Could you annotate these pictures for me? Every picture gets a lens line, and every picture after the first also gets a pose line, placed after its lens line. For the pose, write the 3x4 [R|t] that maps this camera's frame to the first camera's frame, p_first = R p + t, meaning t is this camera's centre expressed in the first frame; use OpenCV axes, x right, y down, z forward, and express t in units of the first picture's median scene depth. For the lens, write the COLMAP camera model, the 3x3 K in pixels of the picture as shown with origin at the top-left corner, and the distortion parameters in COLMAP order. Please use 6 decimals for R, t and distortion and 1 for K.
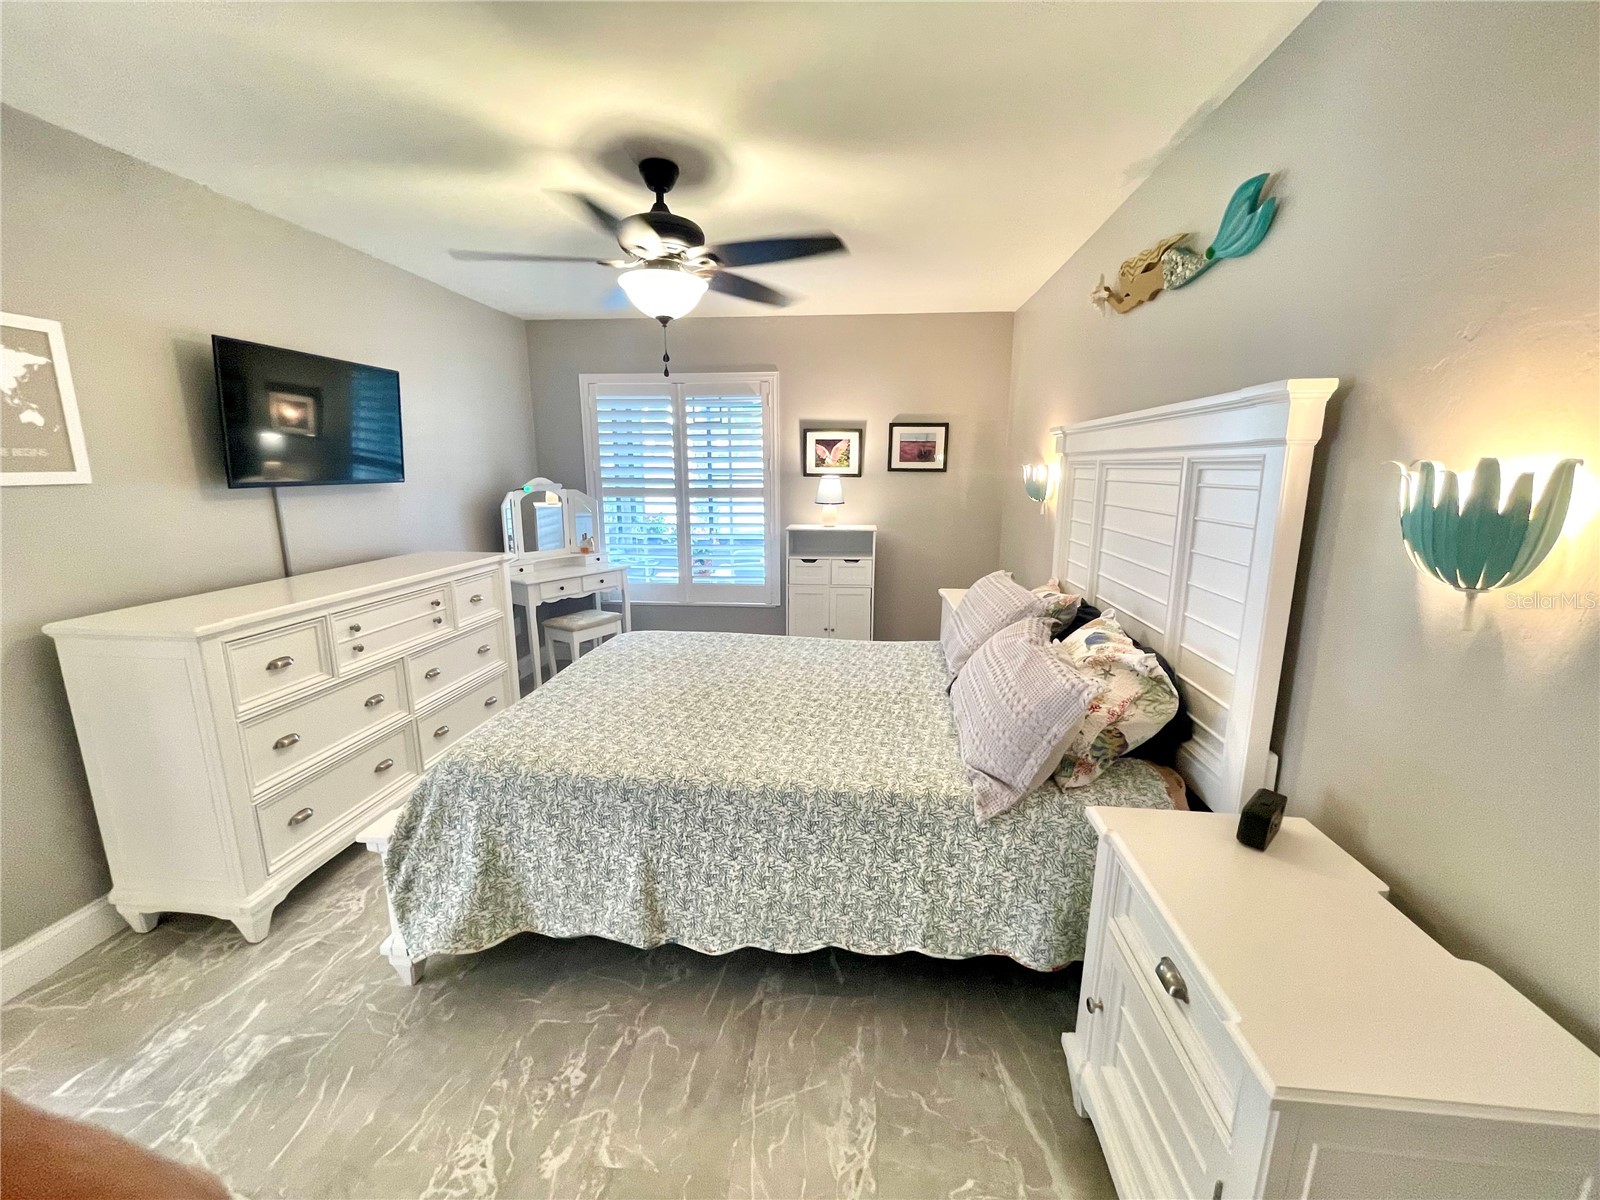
lens RADIAL K [[654.7, 0, 804.0], [0, 654.7, 611.9], [0, 0, 1]] dist [-0.003767, 0.001170]
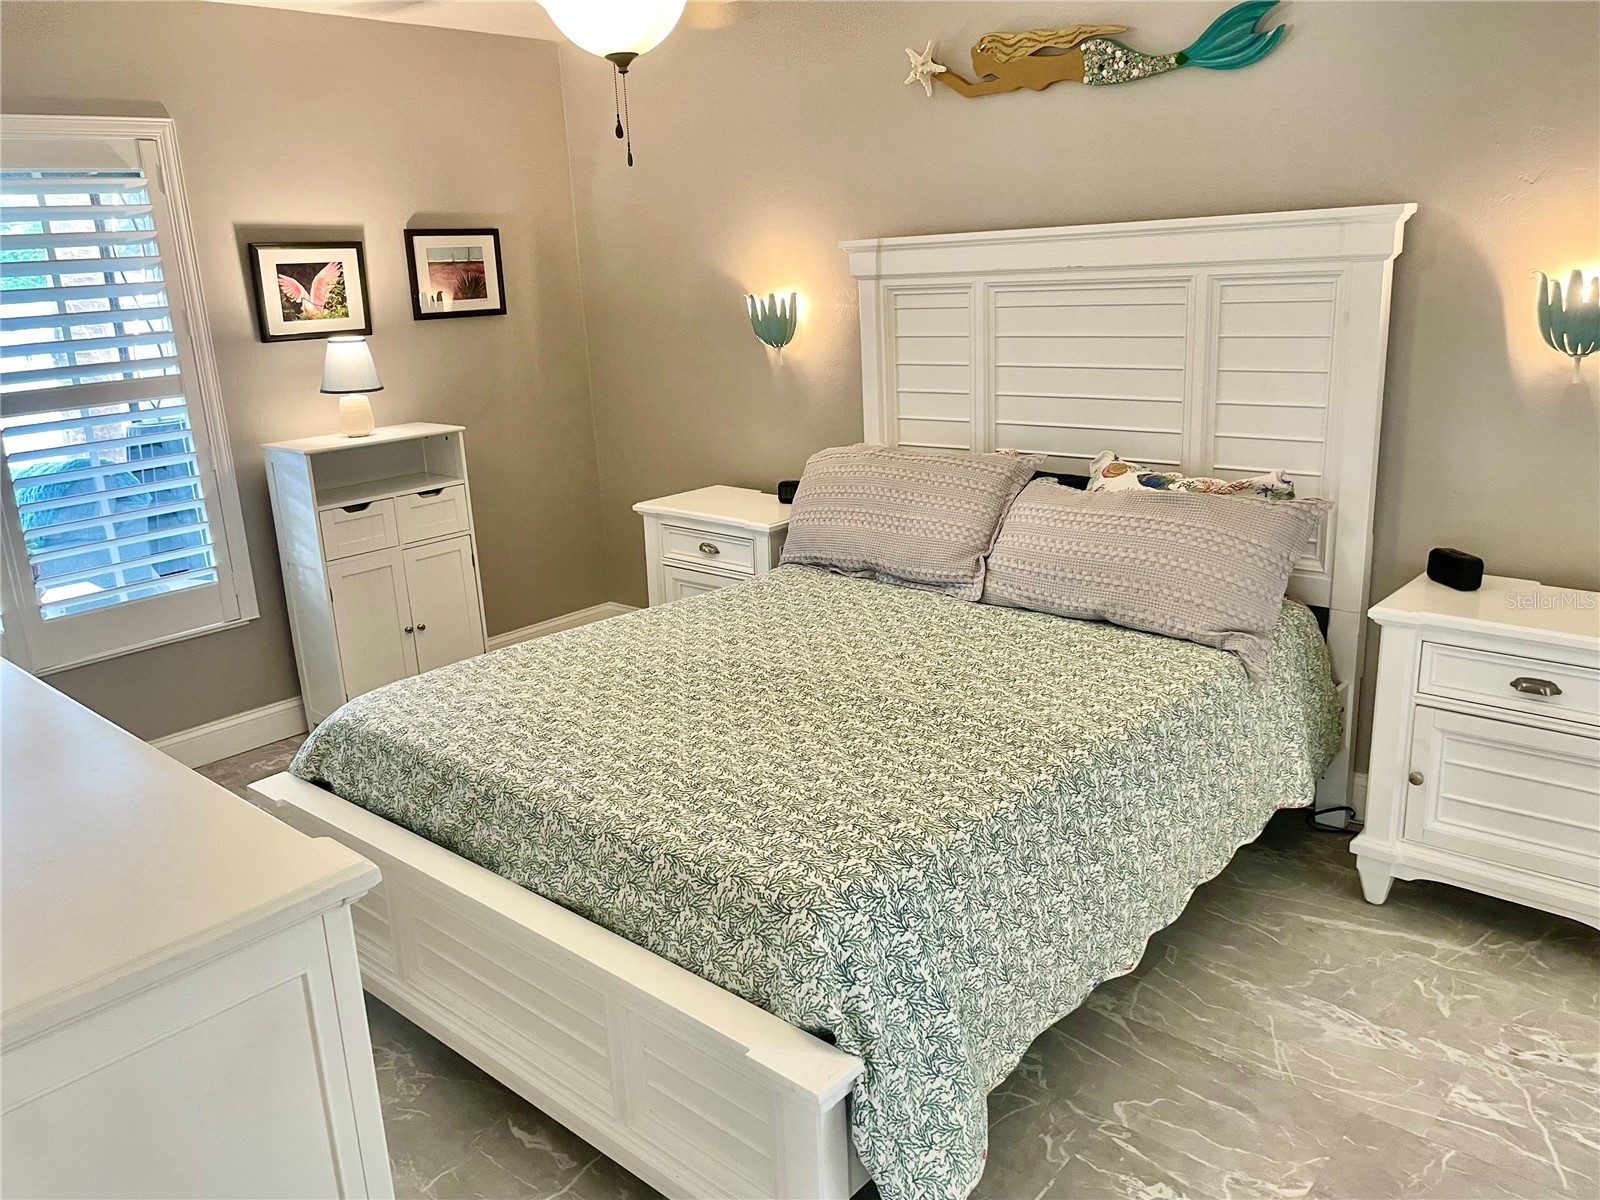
lens RADIAL K [[1226.8, 0, 810.8], [0, 1226.8, 587.0], [0, 0, 1]] dist [0.033065, -0.012371]
pose [[0.590456, -0.238480, 0.771031, -0.518996], [0.223589, 0.966289, 0.127649, -0.060987], [-0.775480, 0.097023, 0.623872, 0.142854]]
